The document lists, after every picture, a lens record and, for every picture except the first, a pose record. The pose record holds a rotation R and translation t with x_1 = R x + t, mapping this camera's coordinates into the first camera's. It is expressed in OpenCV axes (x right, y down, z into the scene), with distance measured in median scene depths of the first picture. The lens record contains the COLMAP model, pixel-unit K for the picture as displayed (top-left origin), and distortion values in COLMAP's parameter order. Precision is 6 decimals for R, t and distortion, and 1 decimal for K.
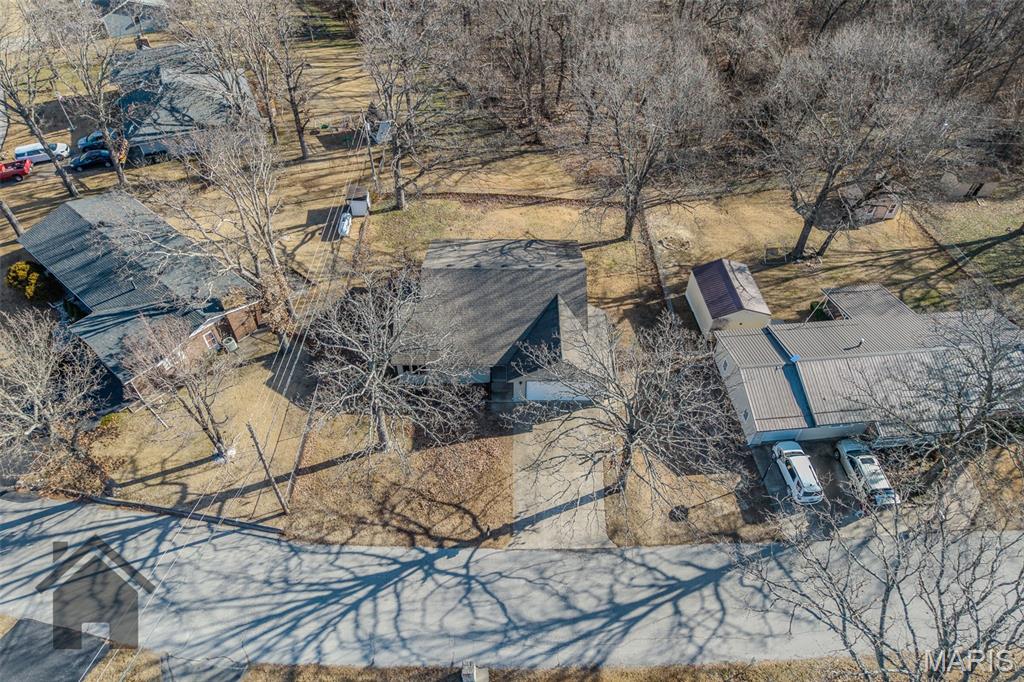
lens RADIAL K [[685.6, 0, 514.2], [0, 685.6, 345.1], [0, 0, 1]] dist [0.017274, -0.018555]
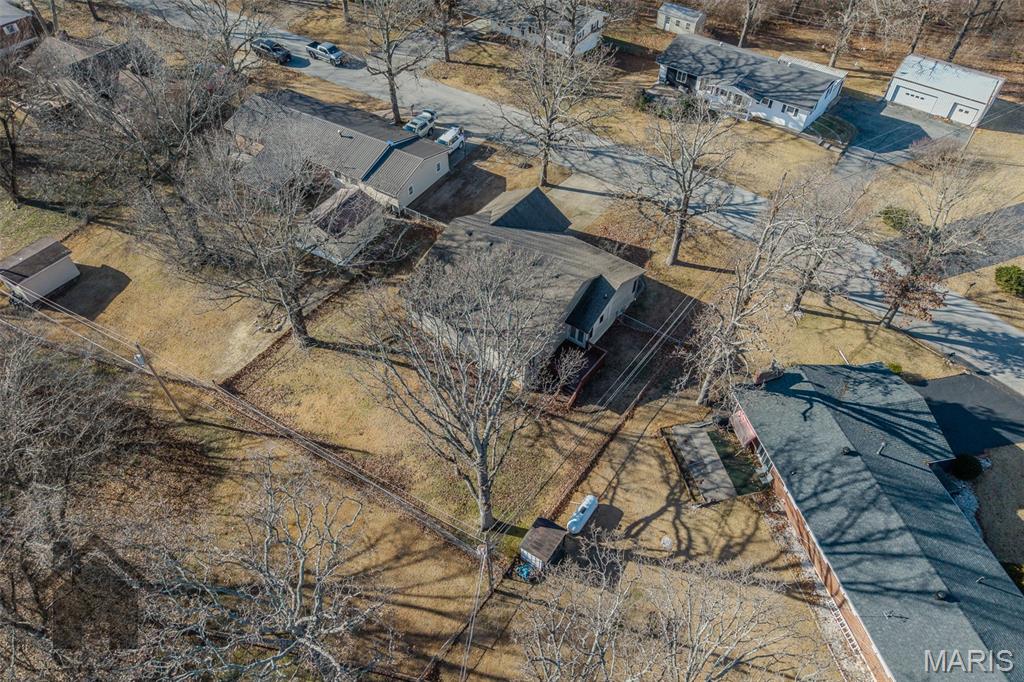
lens RADIAL K [[685.6, 0, 514.2], [0, 685.6, 345.1], [0, 0, 1]] dist [0.017274, -0.018555]
pose [[-0.800364, -0.452261, 0.393545, -0.573035], [0.430445, 0.023412, 0.902313, -1.229649], [-0.417294, 0.891578, 0.175936, 1.127742]]
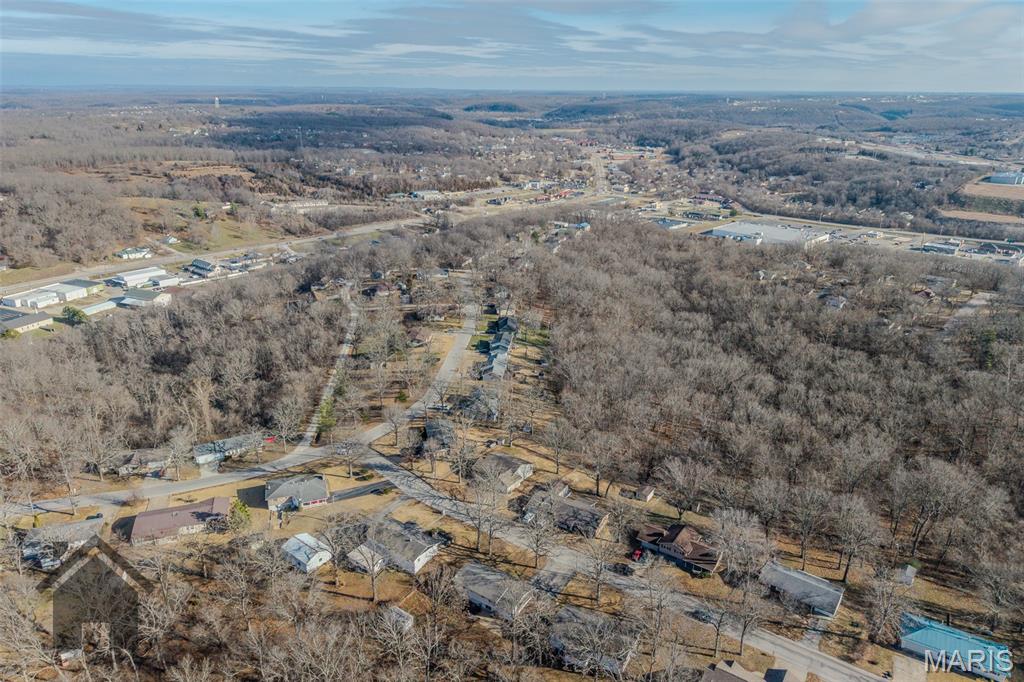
lens RADIAL K [[682.3, 0, 512.0], [0, 682.3, 341.0], [0, 0, 1]] dist [0.069484, -0.106328]
pose [[0.802082, 0.204349, -0.561165, 2.616127], [-0.439233, 0.838508, -0.322459, 0.722507], [0.404647, 0.505120, 0.762309, -2.983195]]
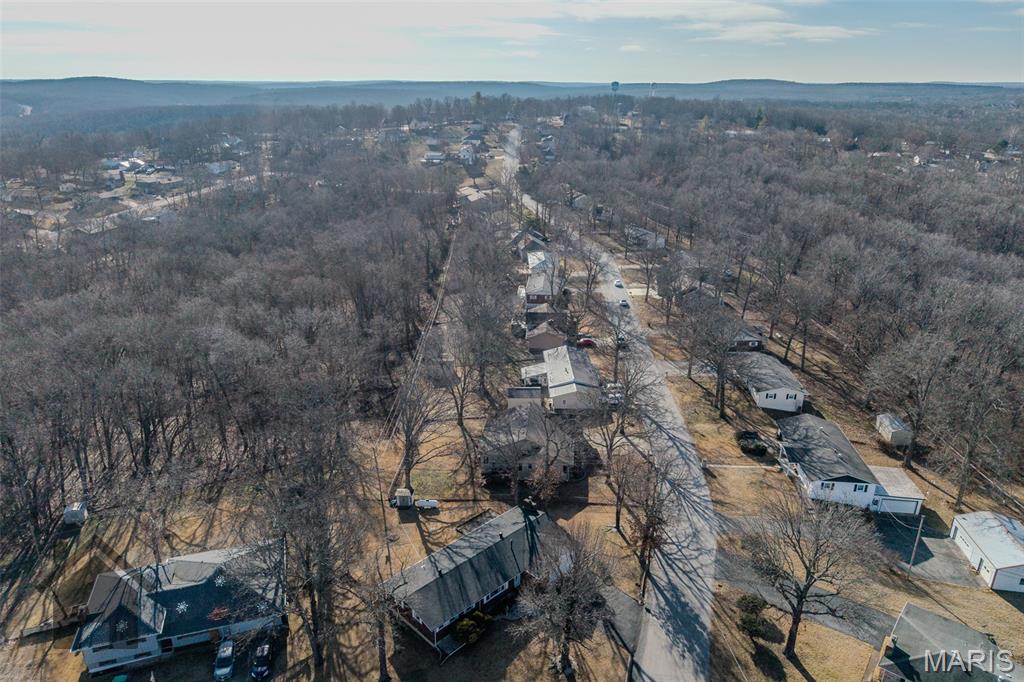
lens RADIAL K [[685.6, 0, 514.2], [0, 685.6, 345.1], [0, 0, 1]] dist [0.017274, -0.018555]
pose [[0.086846, -0.364473, 0.927155, -2.203426], [0.730875, 0.655730, 0.189313, -0.807729], [-0.676963, 0.661194, 0.323332, 0.247634]]
